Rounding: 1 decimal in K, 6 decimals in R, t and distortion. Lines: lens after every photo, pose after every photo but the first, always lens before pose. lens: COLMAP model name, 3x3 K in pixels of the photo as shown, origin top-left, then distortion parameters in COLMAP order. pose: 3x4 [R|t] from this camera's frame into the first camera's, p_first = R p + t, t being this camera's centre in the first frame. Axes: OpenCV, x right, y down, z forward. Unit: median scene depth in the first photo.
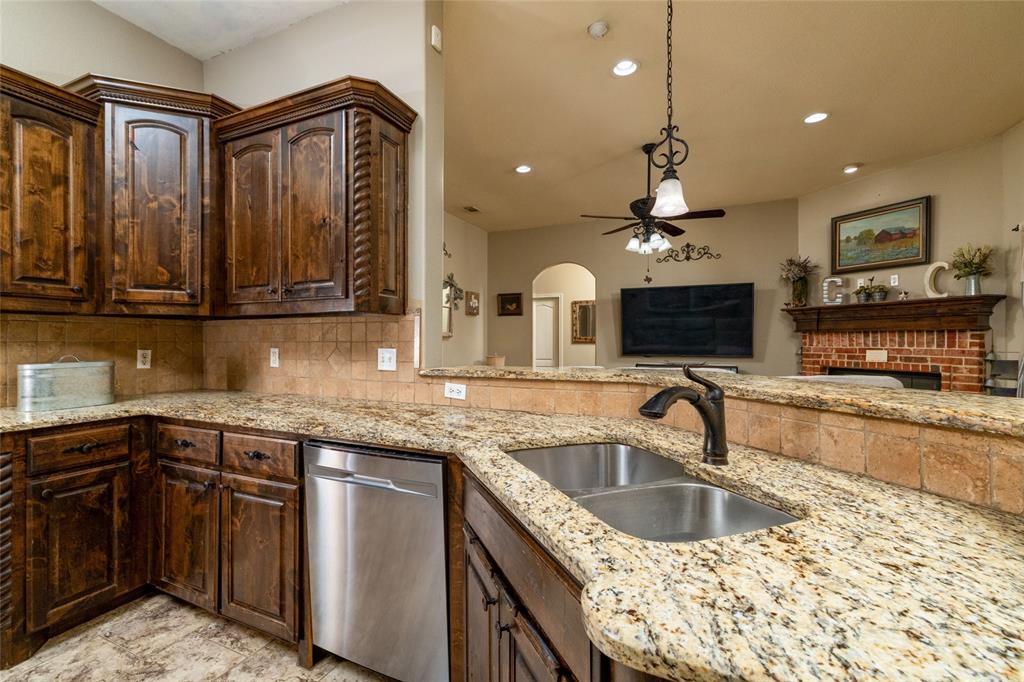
lens RADIAL K [[451.2, 0, 507.6], [0, 451.2, 341.7], [0, 0, 1]] dist [-0.000828, 0.002543]
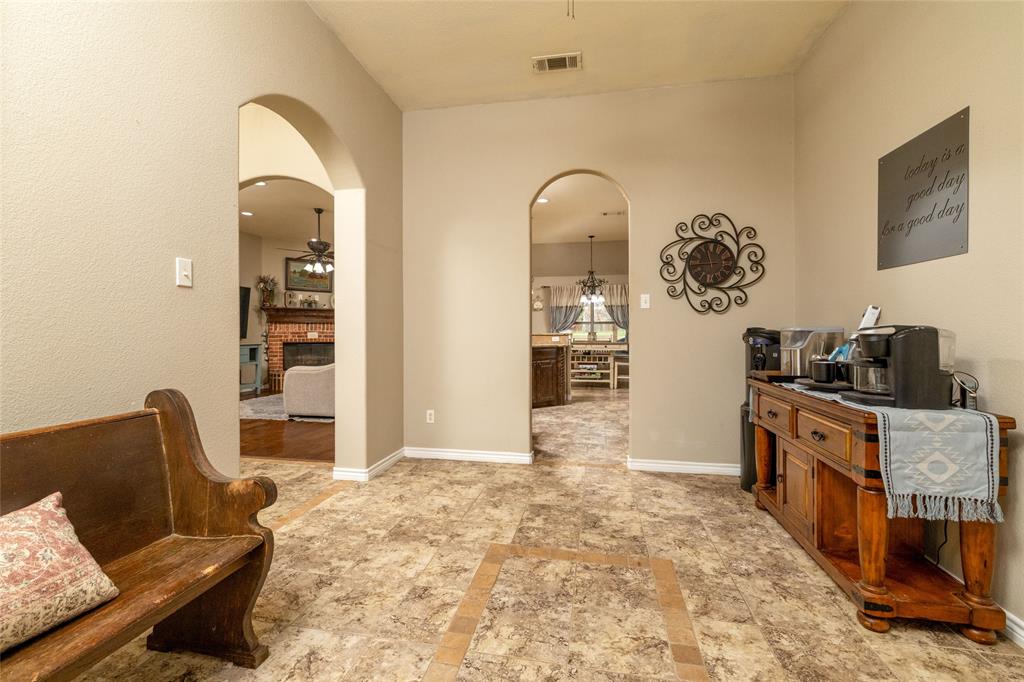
lens RADIAL K [[451.2, 0, 517.7], [0, 451.2, 336.7], [0, 0, 1]] dist [-0.000828, 0.002543]
pose [[-0.220107, -0.006965, 0.975451, -1.300026], [0.005692, 0.999948, 0.008424, 0.025888], [-0.975459, 0.007407, -0.220056, 0.552963]]
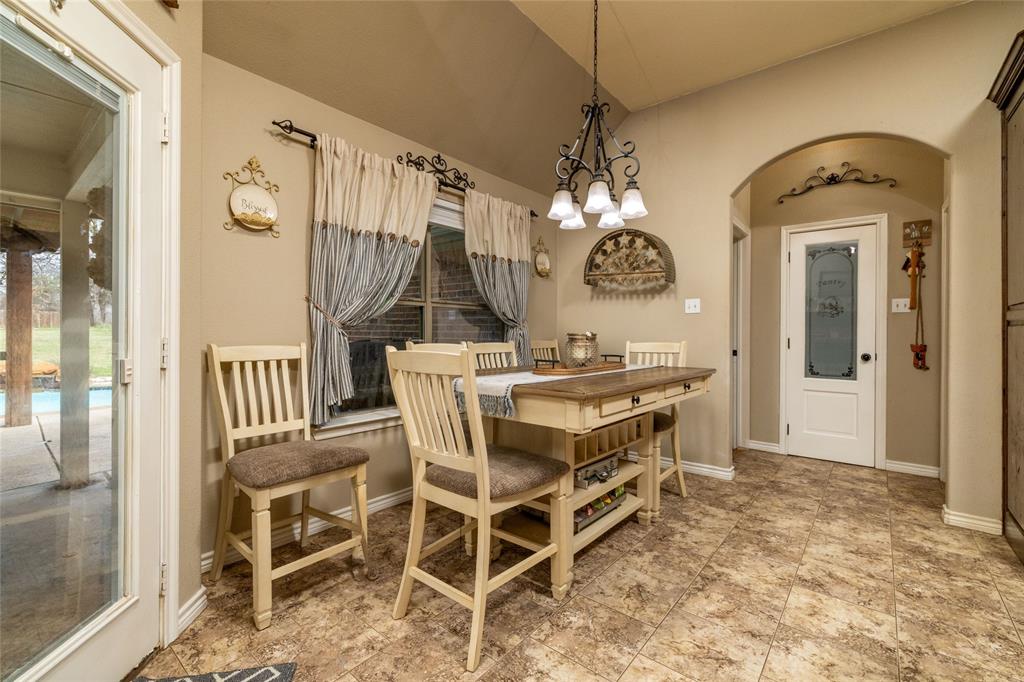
lens RADIAL K [[451.2, 0, 509.4], [0, 451.2, 331.9], [0, 0, 1]] dist [-0.000828, 0.002543]
pose [[-0.960485, -0.001202, 0.278328, 0.419890], [-0.002181, 0.999992, -0.003207, 0.024110], [-0.278322, -0.003687, -0.960481, 0.349440]]
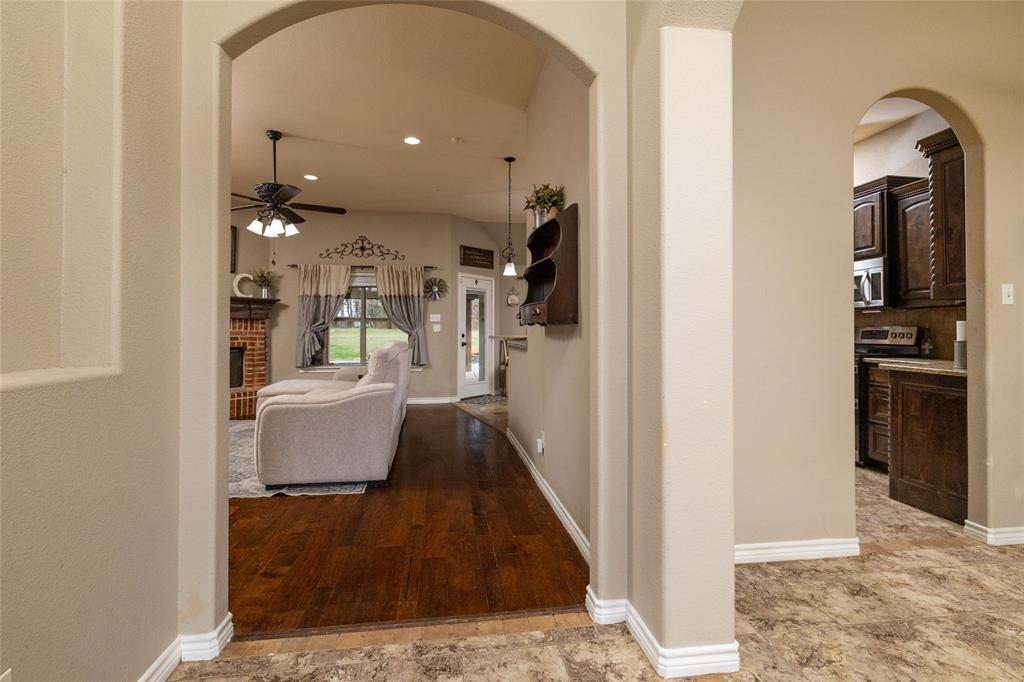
lens RADIAL K [[470.4, 0, 505.6], [0, 470.4, 323.2], [0, 0, 1]] dist [-0.001684, 0.000305]
pose [[-0.517558, 0.016133, 0.855496, -0.754017], [0.002950, 0.999850, -0.017070, 0.017064], [-0.855643, -0.006312, -0.517528, 0.952109]]
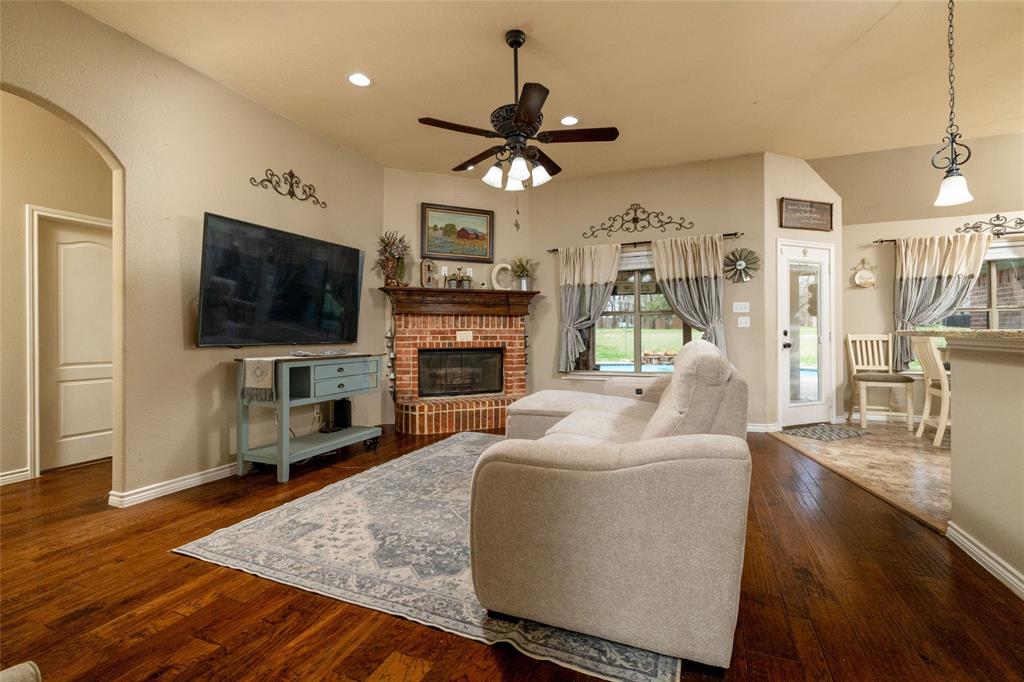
lens RADIAL K [[451.2, 0, 516.5], [0, 451.2, 333.0], [0, 0, 1]] dist [-0.000828, 0.002543]
pose [[-0.012138, 0.001994, 0.999924, -0.327737], [0.010749, 0.999940, -0.001863, 0.026855], [-0.999869, 0.010726, -0.012159, 0.873111]]
